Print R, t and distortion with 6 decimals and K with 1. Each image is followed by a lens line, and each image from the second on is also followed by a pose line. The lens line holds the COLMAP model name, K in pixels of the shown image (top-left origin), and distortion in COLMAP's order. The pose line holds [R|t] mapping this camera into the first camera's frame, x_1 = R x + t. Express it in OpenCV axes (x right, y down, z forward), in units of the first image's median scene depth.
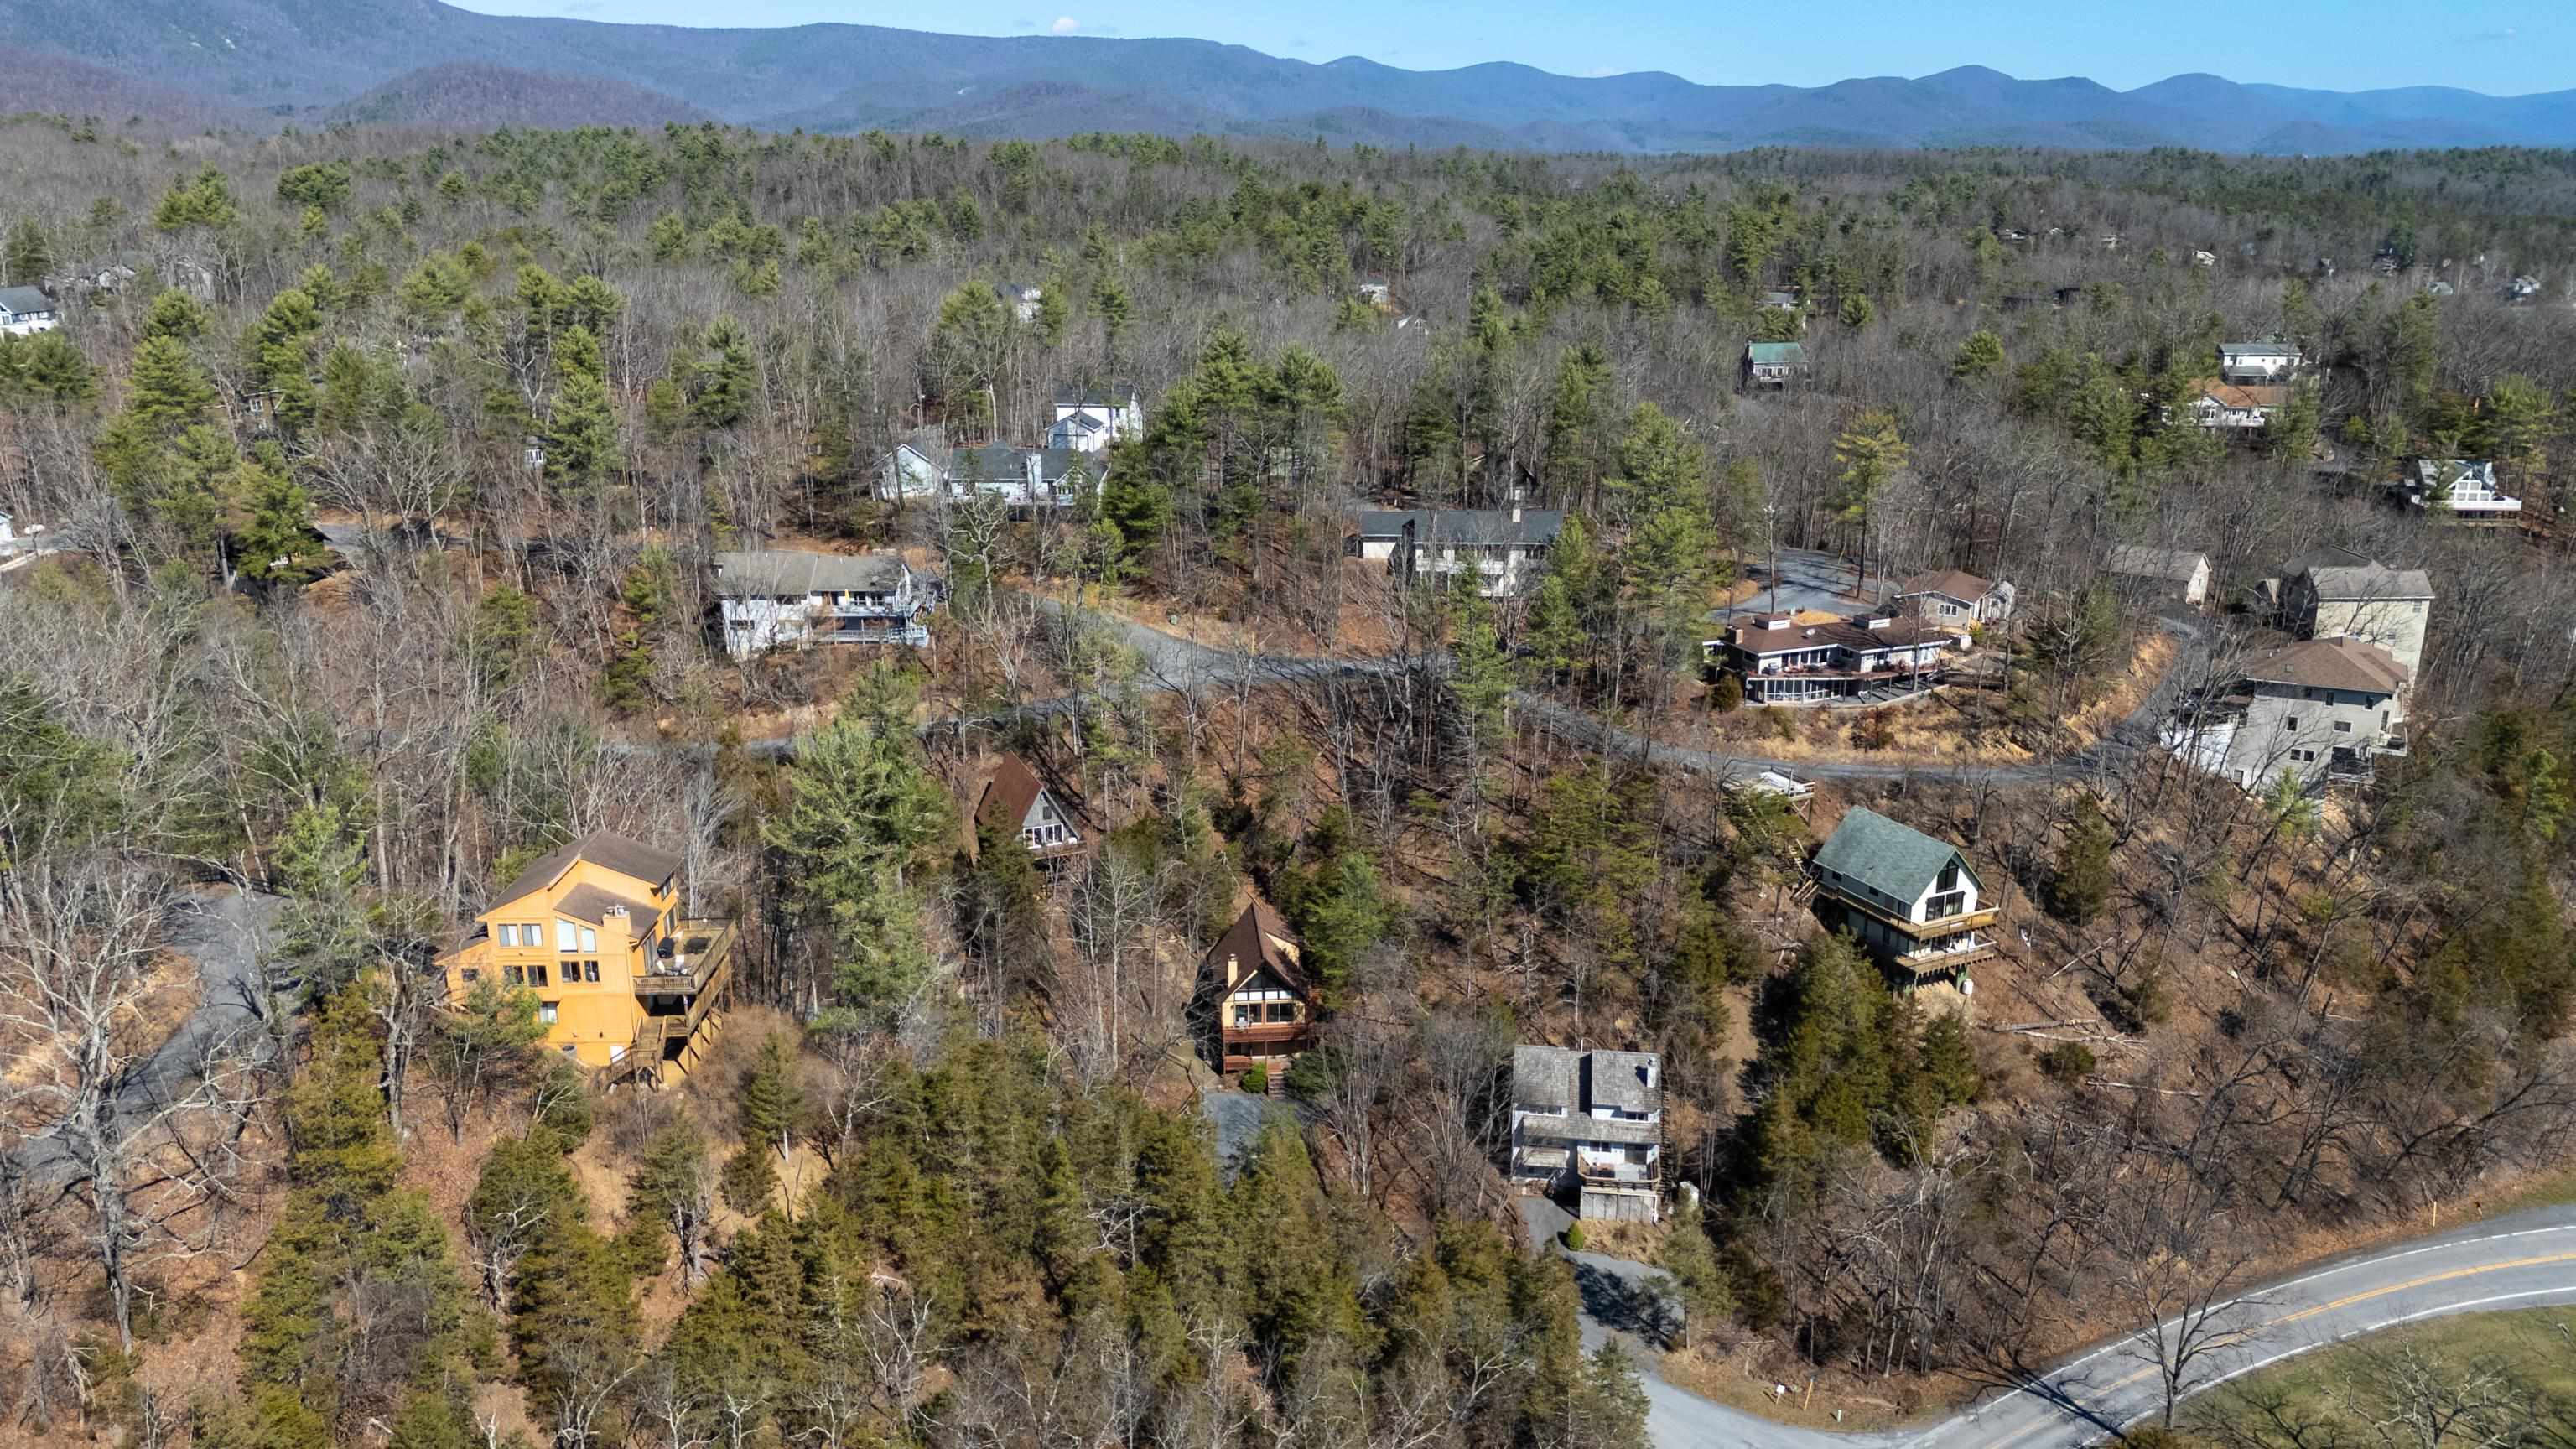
lens RADIAL K [[1882.3, 0, 1283.4], [0, 1882.3, 711.1], [0, 0, 1]] dist [0.047345, -0.043799]
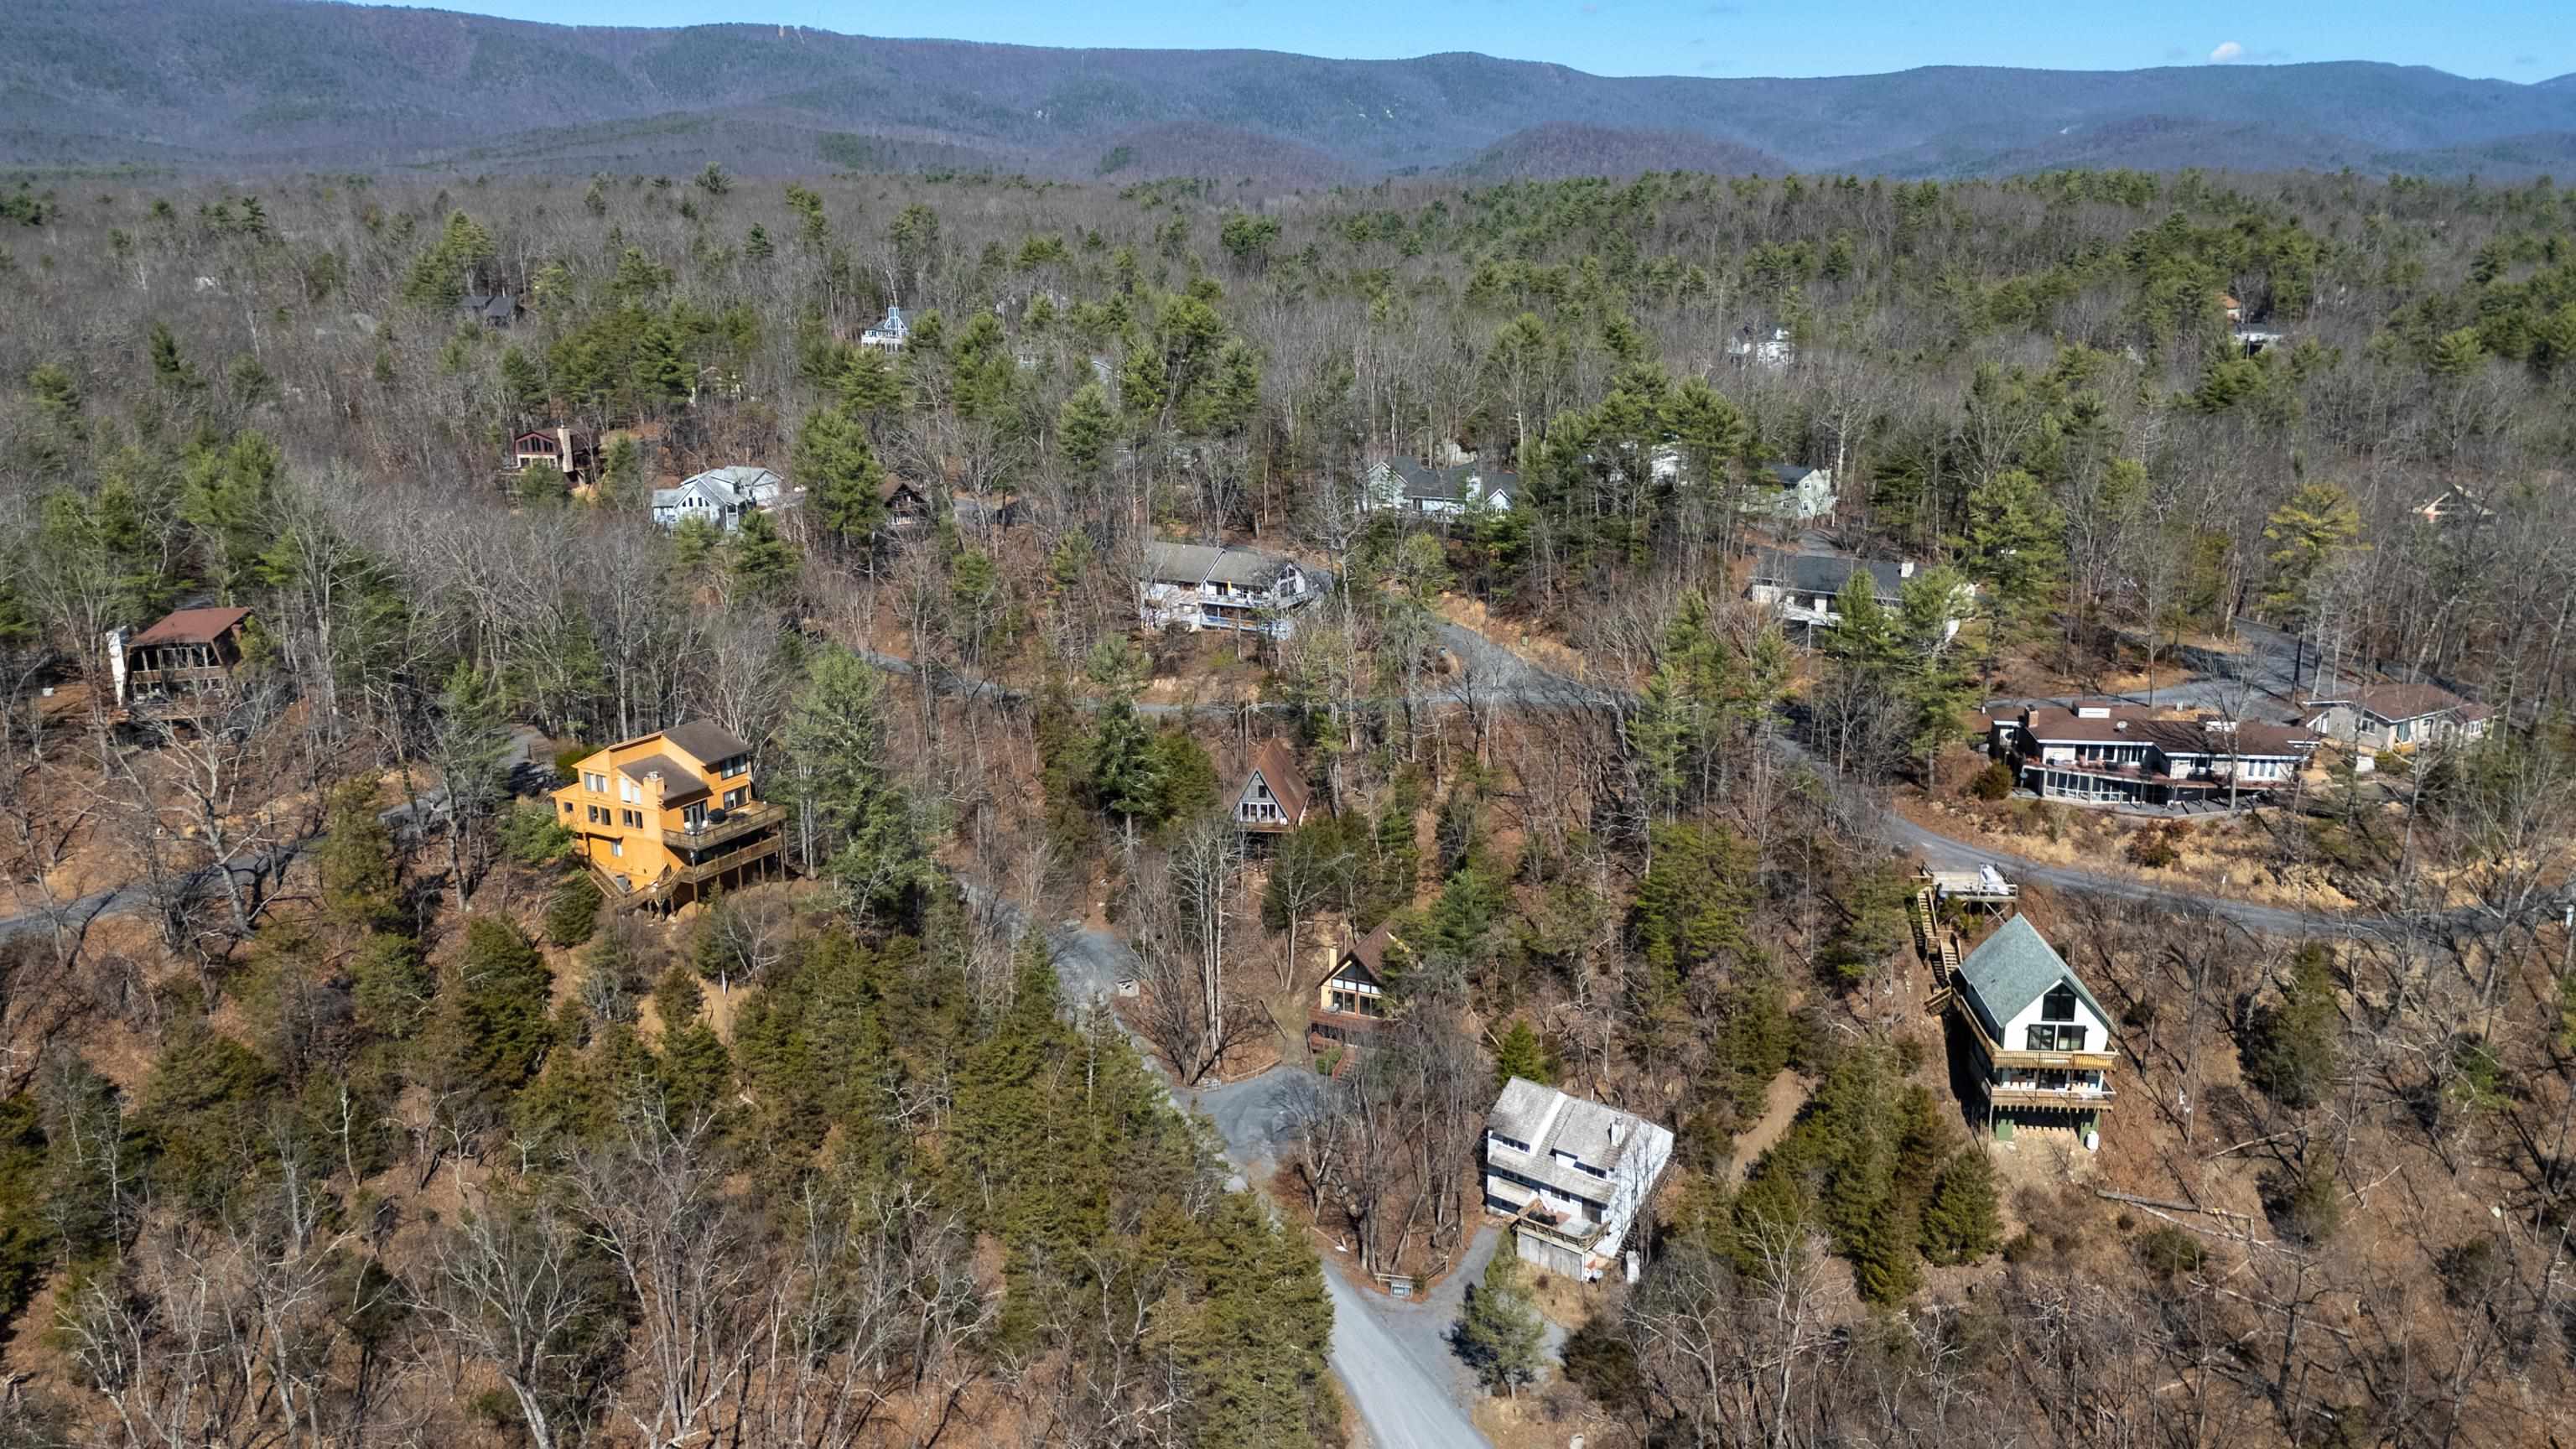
lens RADIAL K [[1882.3, 0, 1292.4], [0, 1882.3, 733.4], [0, 0, 1]] dist [0.047345, -0.043799]
pose [[0.856233, 0.128663, -0.500312, 0.400925], [-0.134828, 0.990578, 0.023998, -0.007568], [0.498686, 0.046908, 0.865513, 0.061320]]
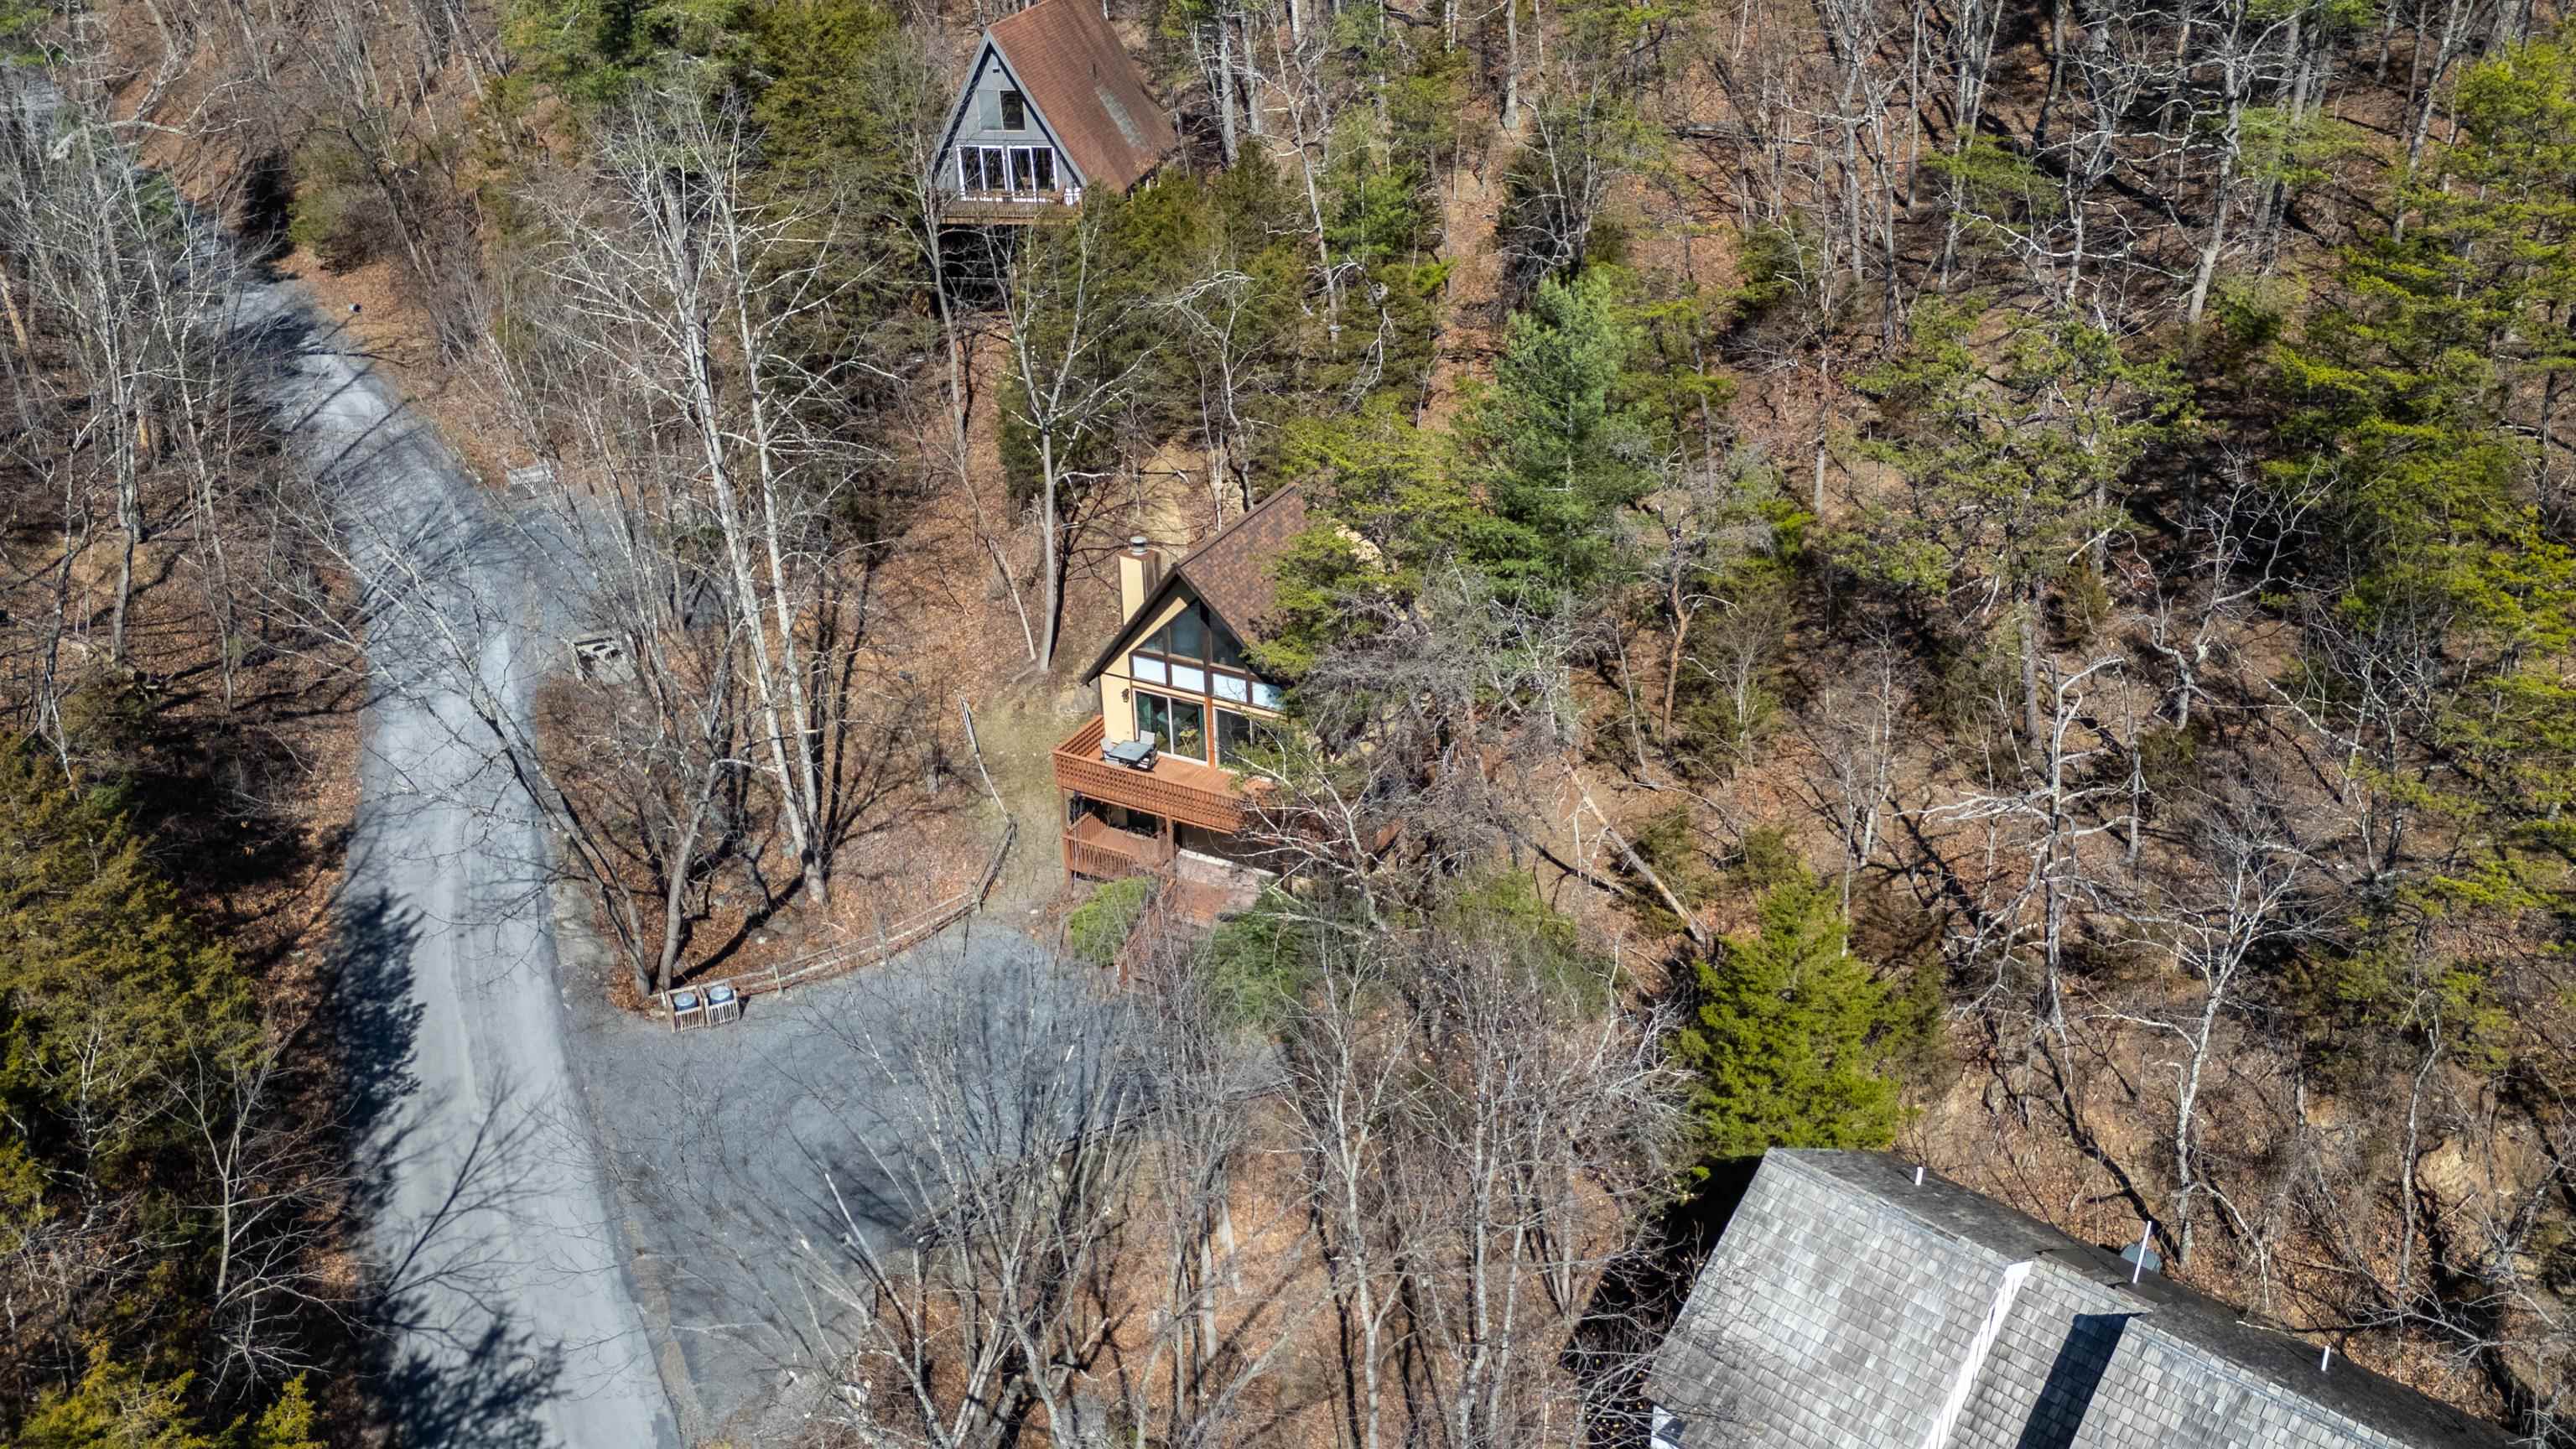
lens RADIAL K [[1882.3, 0, 1288.8], [0, 1882.3, 745.6], [0, 0, 1]] dist [0.047345, -0.043799]
pose [[0.830574, 0.247666, -0.498807, 0.140510], [-0.131306, 0.957509, 0.256779, 0.067019], [0.541207, -0.147777, 0.827802, 0.641571]]
